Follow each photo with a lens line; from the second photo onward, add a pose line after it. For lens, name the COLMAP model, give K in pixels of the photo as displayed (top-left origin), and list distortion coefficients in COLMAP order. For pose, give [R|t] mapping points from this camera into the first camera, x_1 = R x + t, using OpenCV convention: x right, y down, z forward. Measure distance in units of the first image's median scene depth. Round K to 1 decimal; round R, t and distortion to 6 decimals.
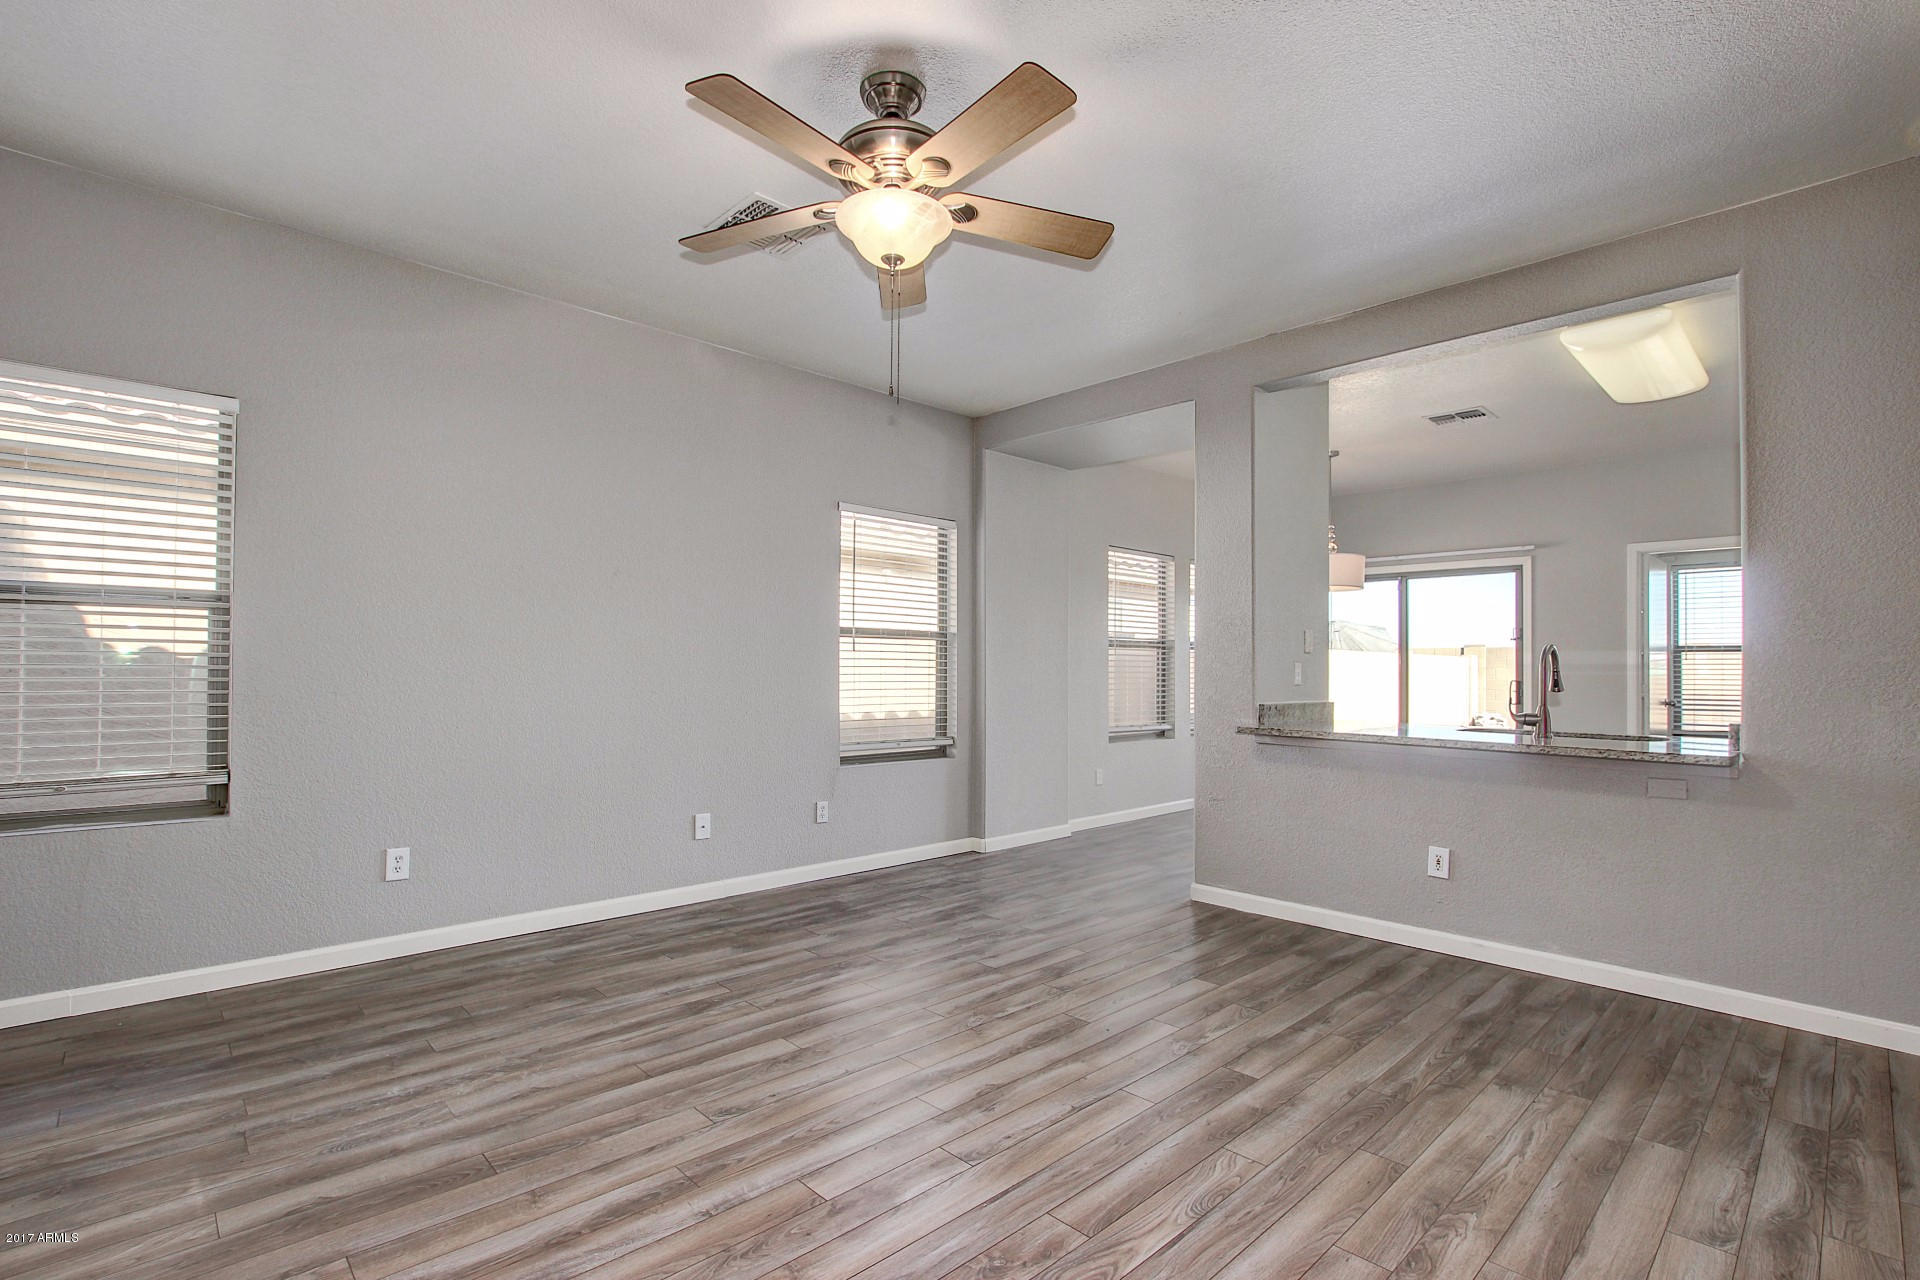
lens RADIAL K [[891.8, 0, 954.4], [0, 891.8, 660.4], [0, 0, 1]] dist [-0.021303, 0.001923]
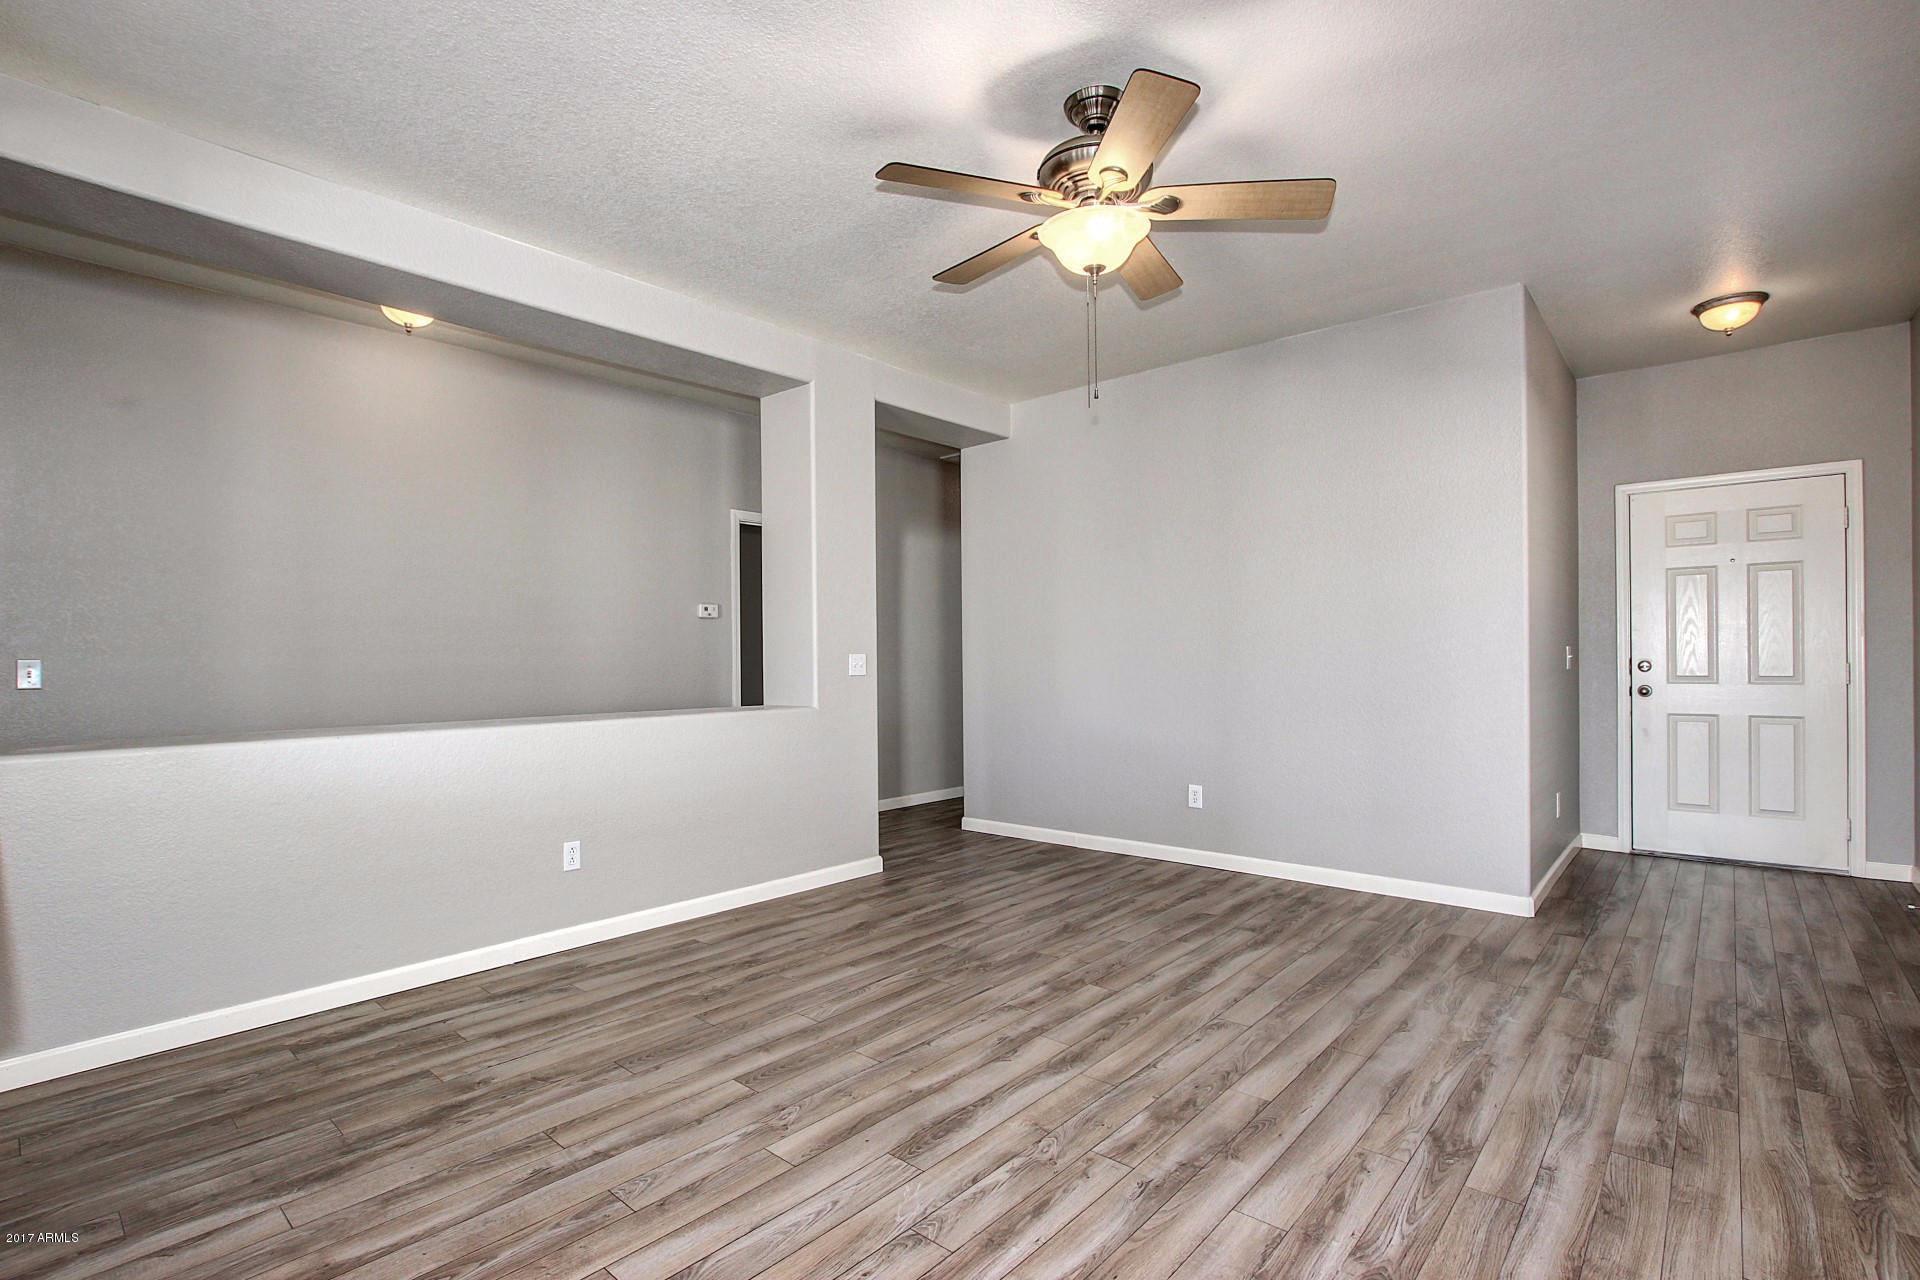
lens RADIAL K [[891.8, 0, 954.4], [0, 891.8, 660.4], [0, 0, 1]] dist [-0.021303, 0.001923]
pose [[-0.996096, -0.001255, -0.088265, 0.181387], [-0.000166, 0.999924, -0.012341, 0.026879], [0.088274, -0.012278, -0.996021, 1.916771]]
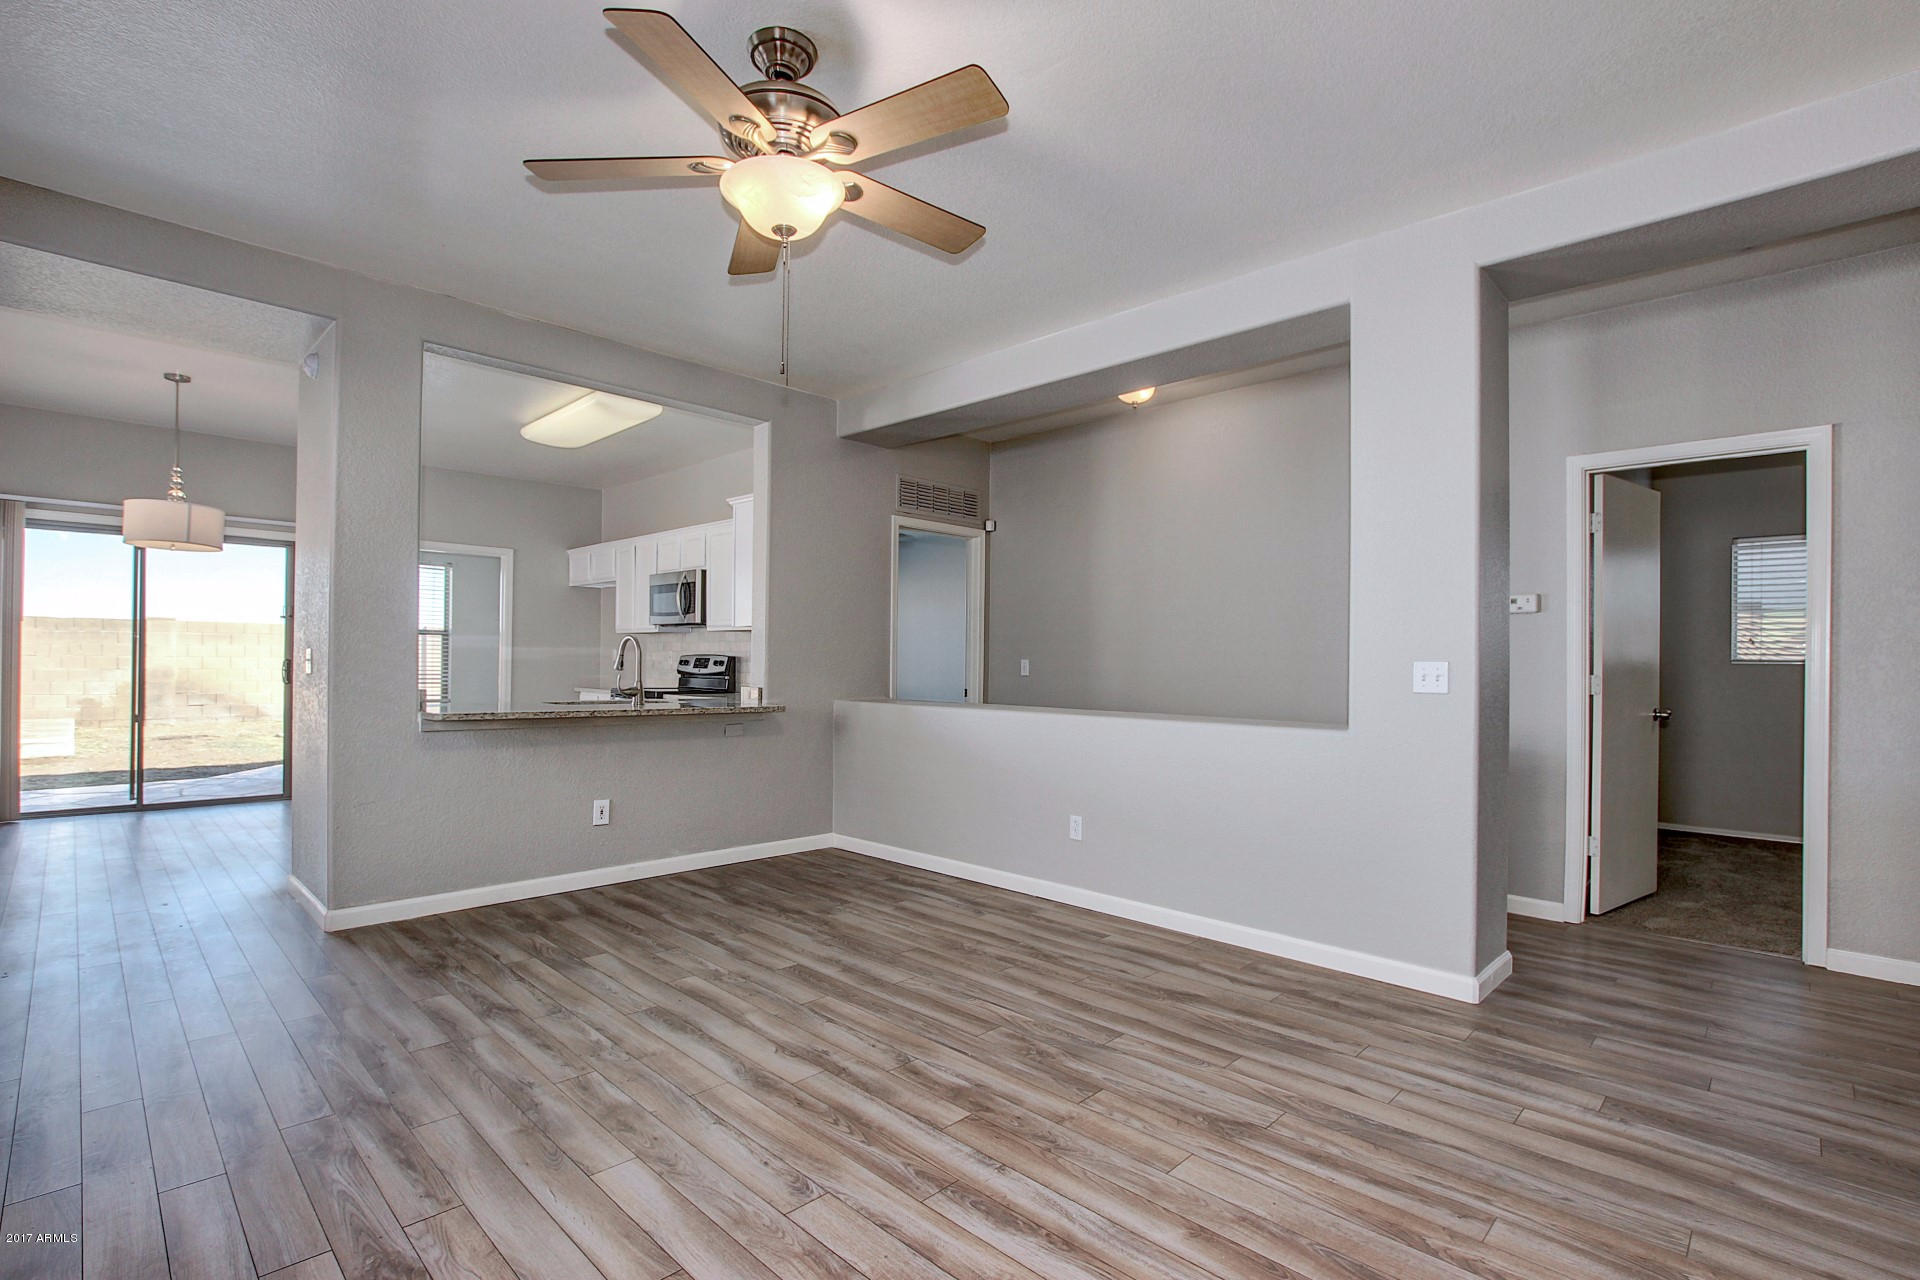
lens RADIAL K [[891.8, 0, 954.4], [0, 891.8, 660.4], [0, 0, 1]] dist [-0.021303, 0.001923]
pose [[-0.034202, -0.006002, 0.999397, -0.968331], [-0.024931, 0.999676, 0.005150, 0.001502], [-0.999104, -0.024740, -0.034340, 0.791780]]
